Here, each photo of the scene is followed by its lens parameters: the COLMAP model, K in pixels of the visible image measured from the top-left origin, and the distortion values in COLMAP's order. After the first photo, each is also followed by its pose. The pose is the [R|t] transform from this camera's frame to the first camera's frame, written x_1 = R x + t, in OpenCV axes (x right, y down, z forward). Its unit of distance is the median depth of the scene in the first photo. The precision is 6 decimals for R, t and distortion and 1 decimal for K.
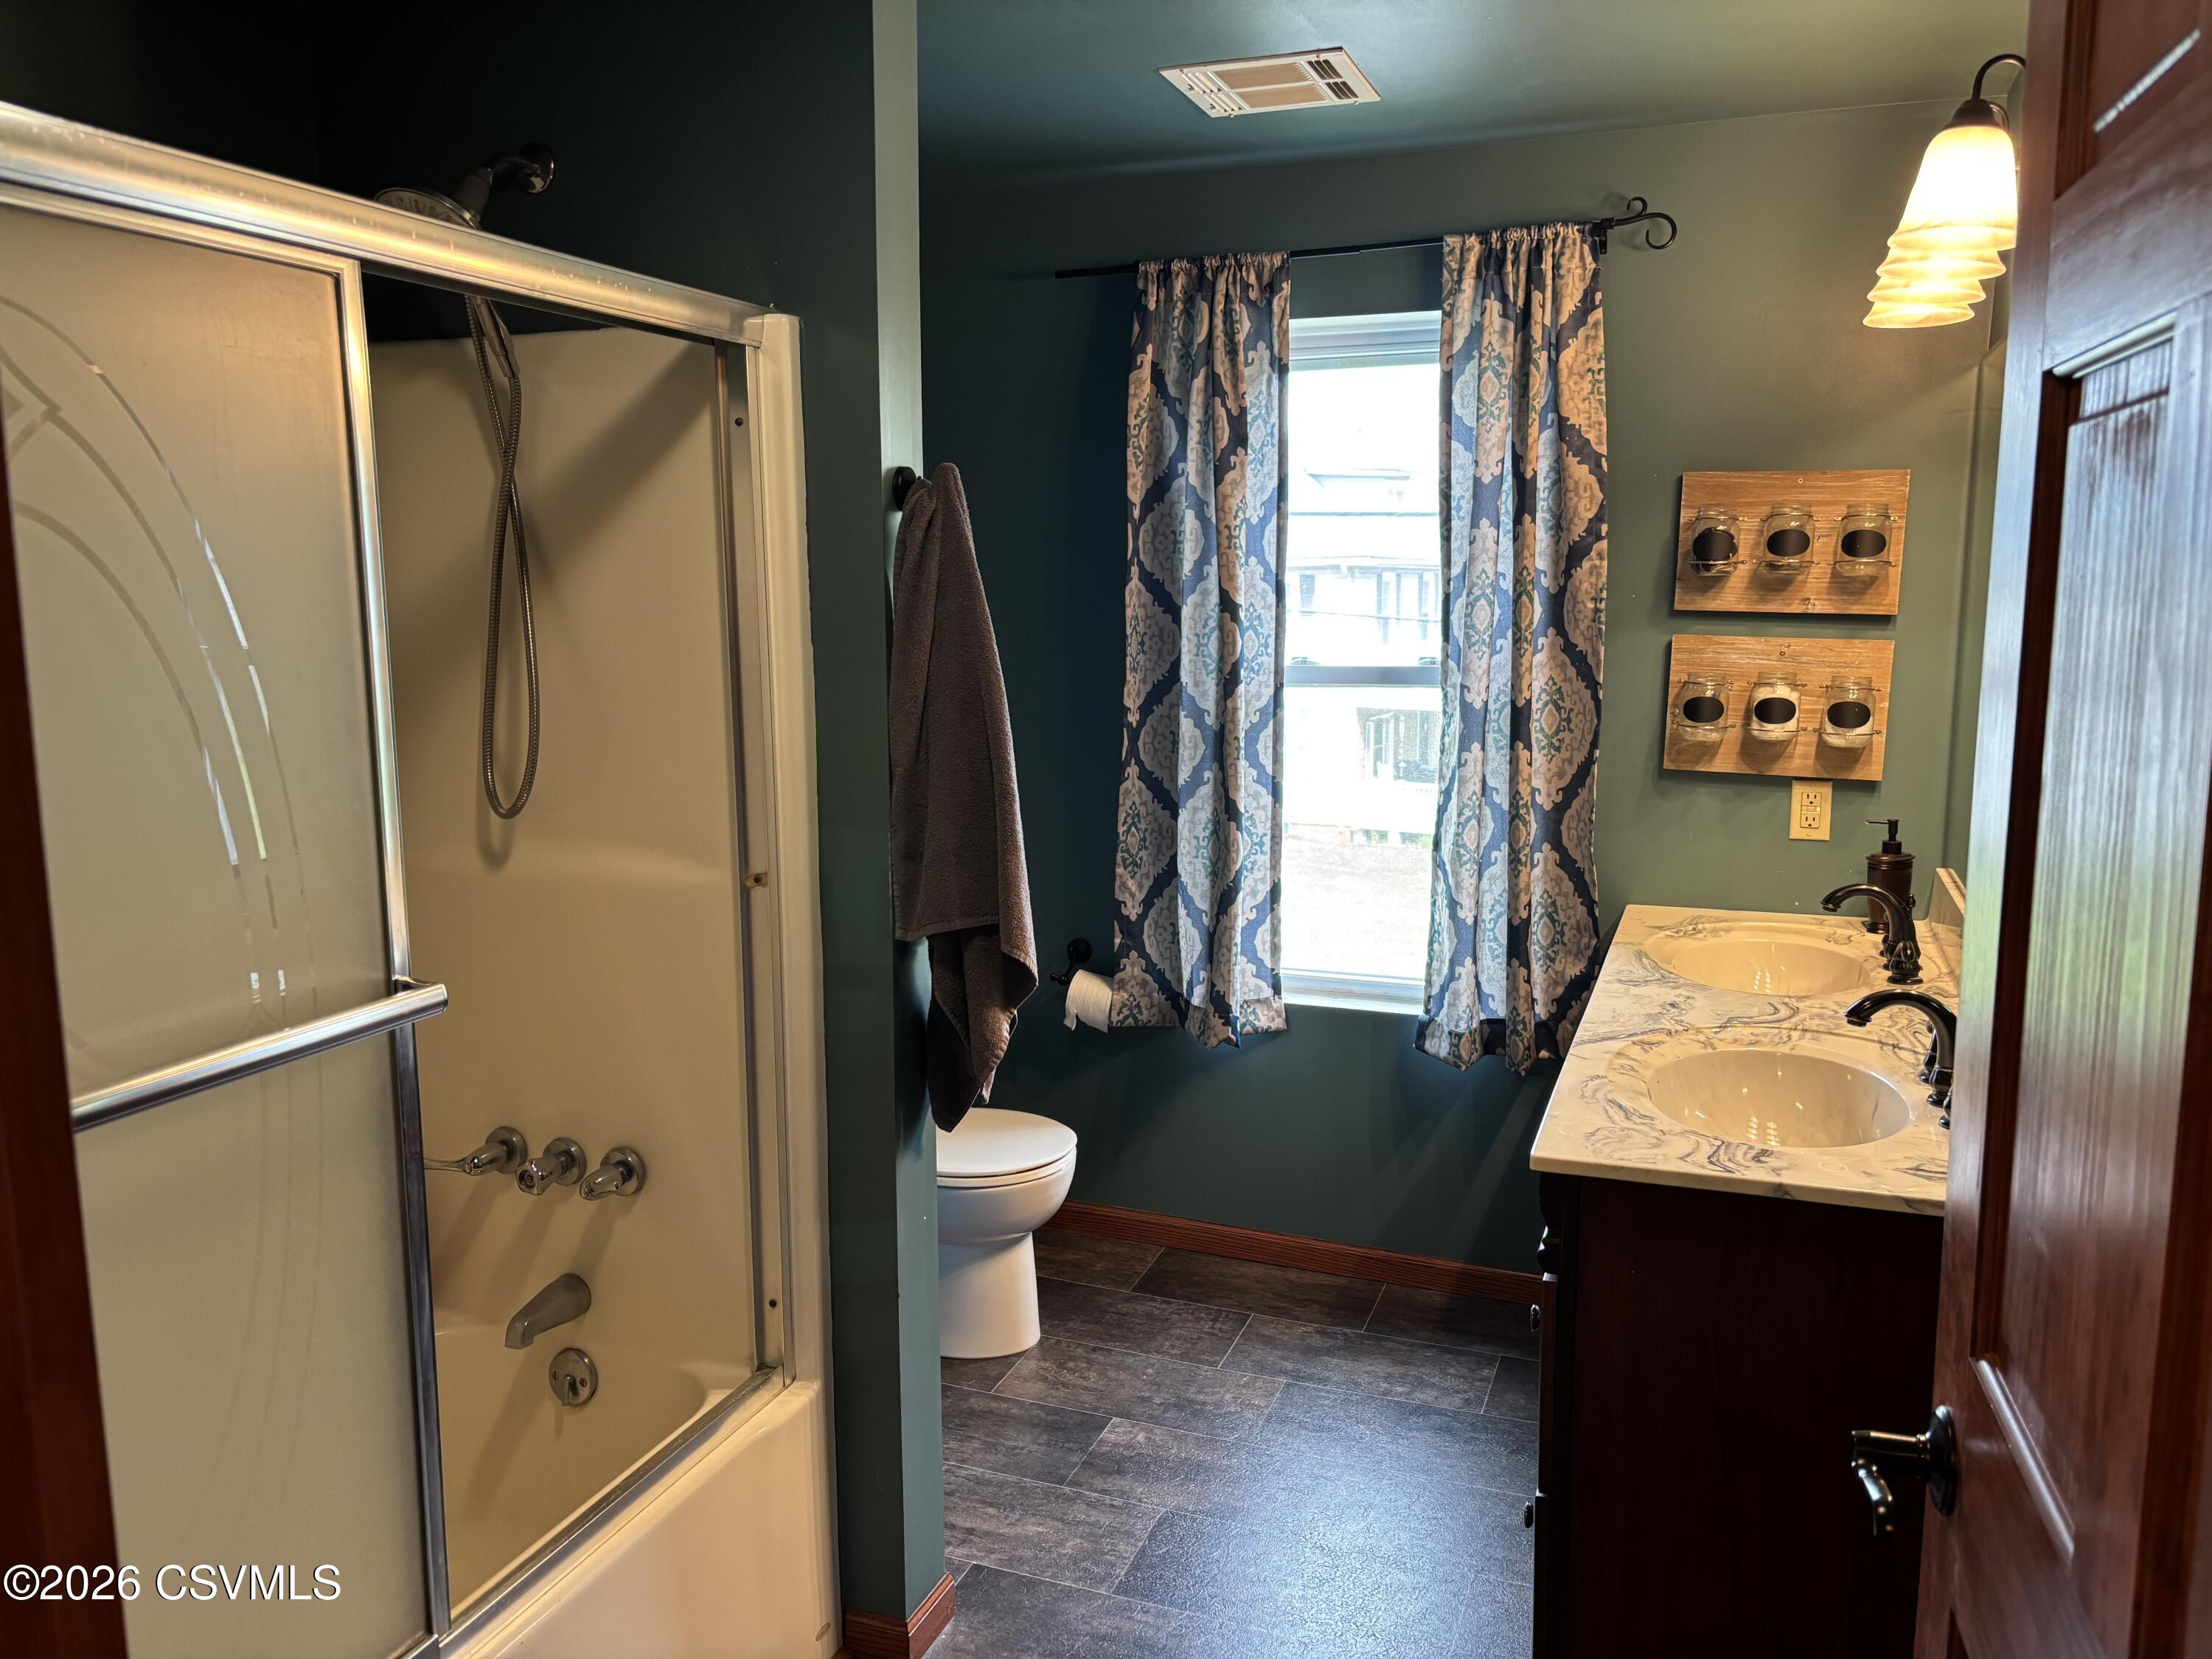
lens RADIAL K [[1660.4, 0, 1082.4], [0, 1660.4, 829.8], [0, 0, 1]] dist [0.029932, -0.047013]
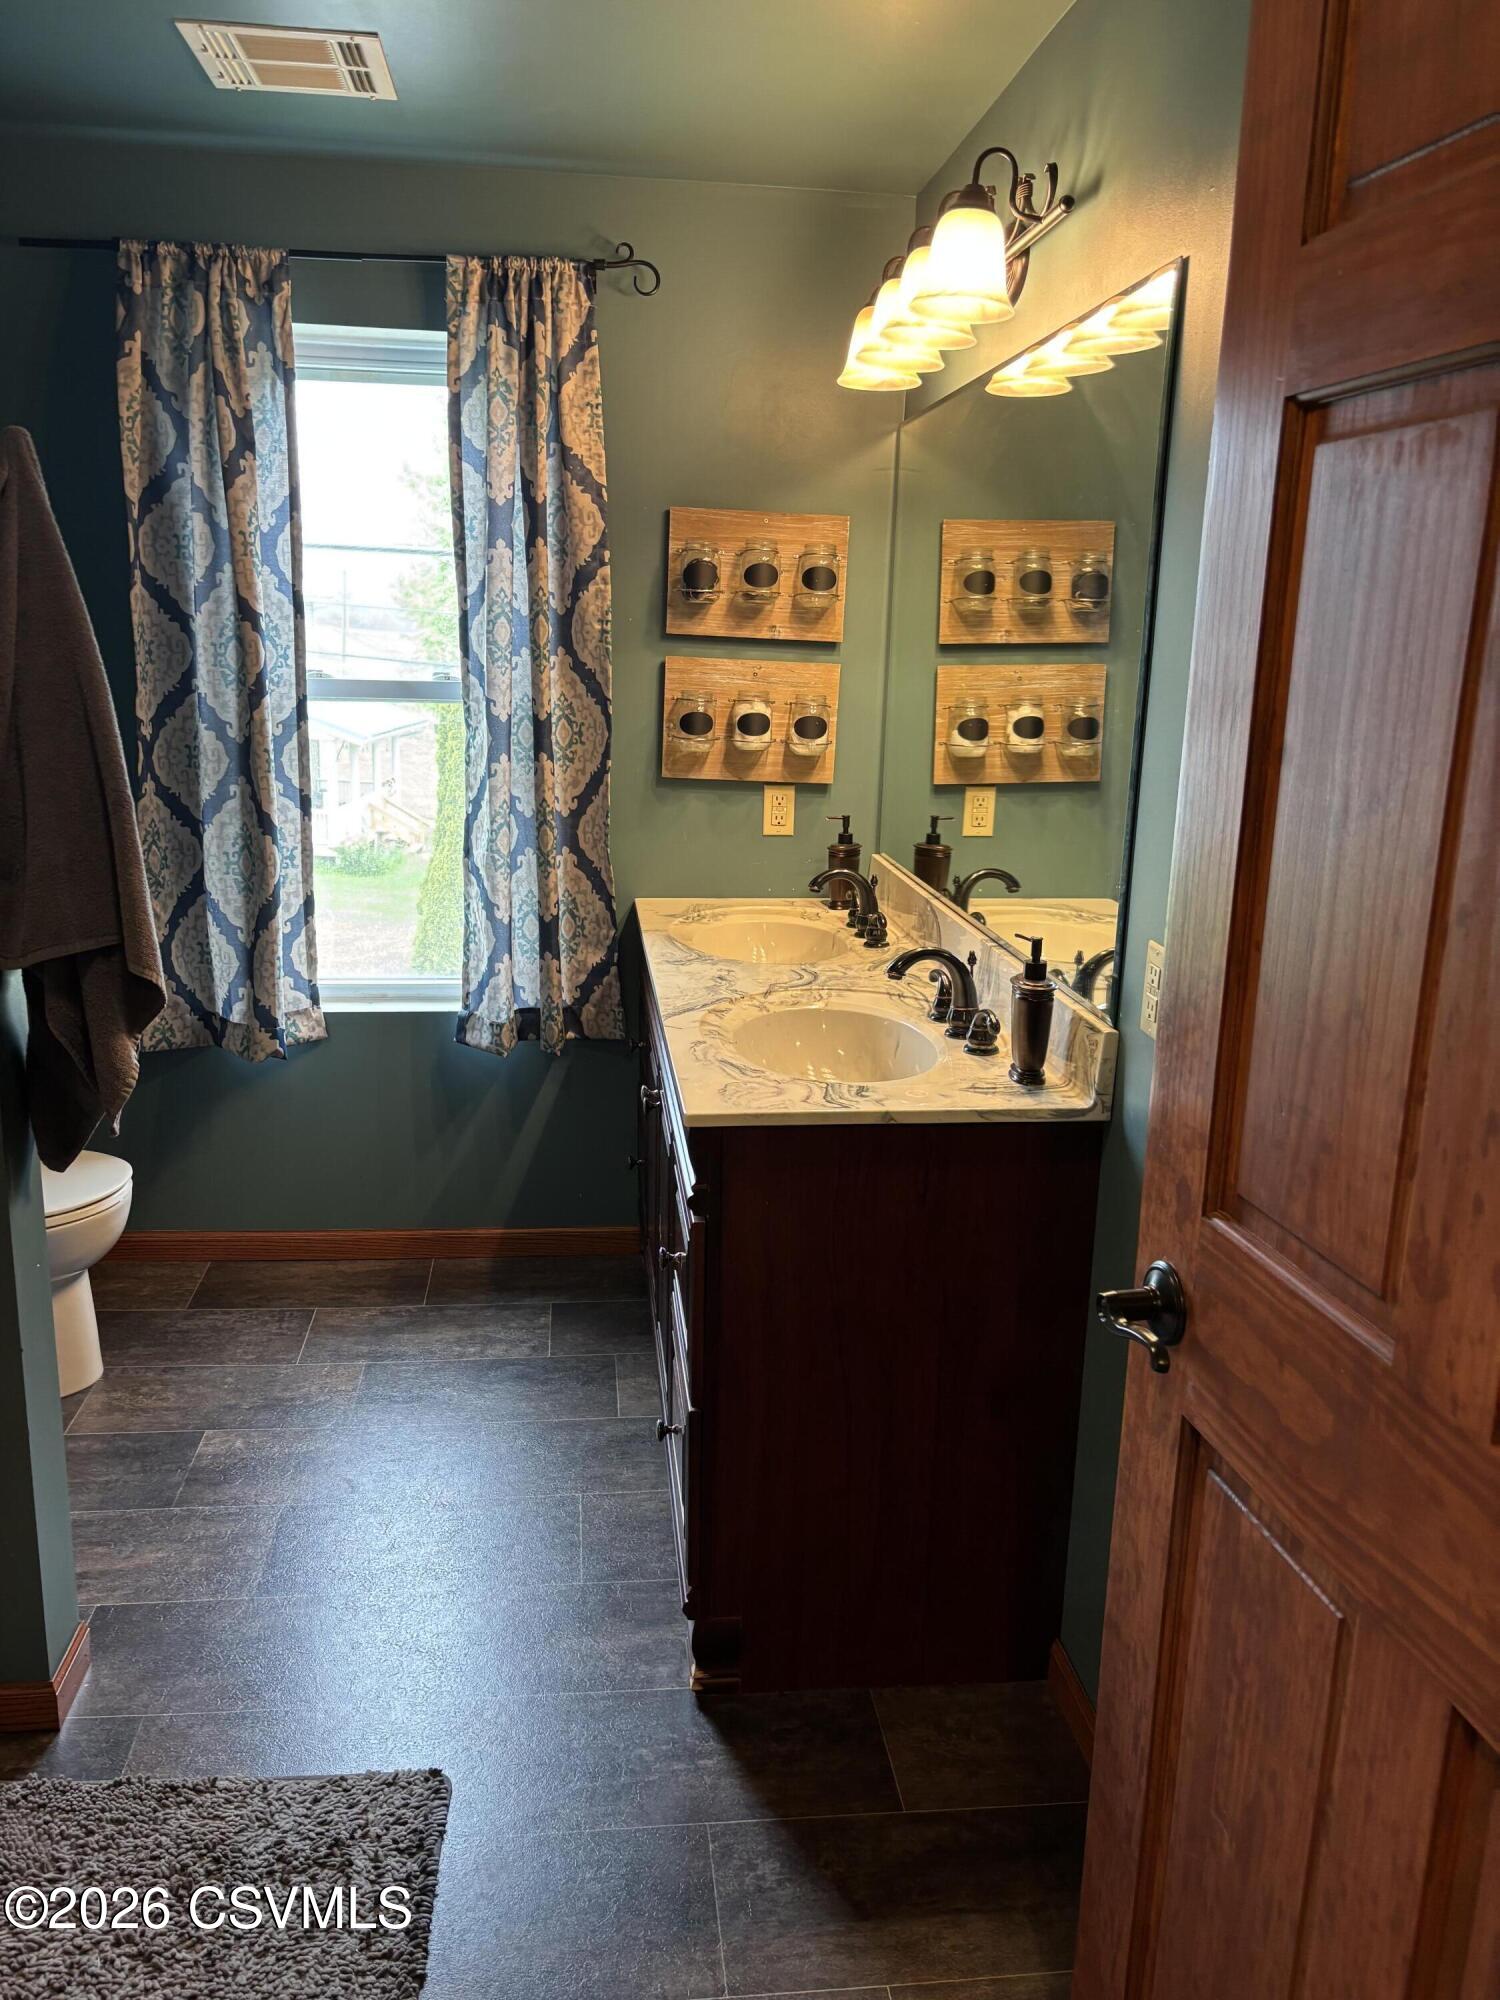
lens RADIAL K [[1501.3, 0, 735.9], [0, 1501.3, 996.3], [0, 0, 1]] dist [0.029932, -0.047013]
pose [[0.883053, -0.082060, 0.462042, -0.095473], [0.037841, 0.993838, 0.104187, 0.008164], [-0.467744, -0.074519, 0.880717, 0.064914]]
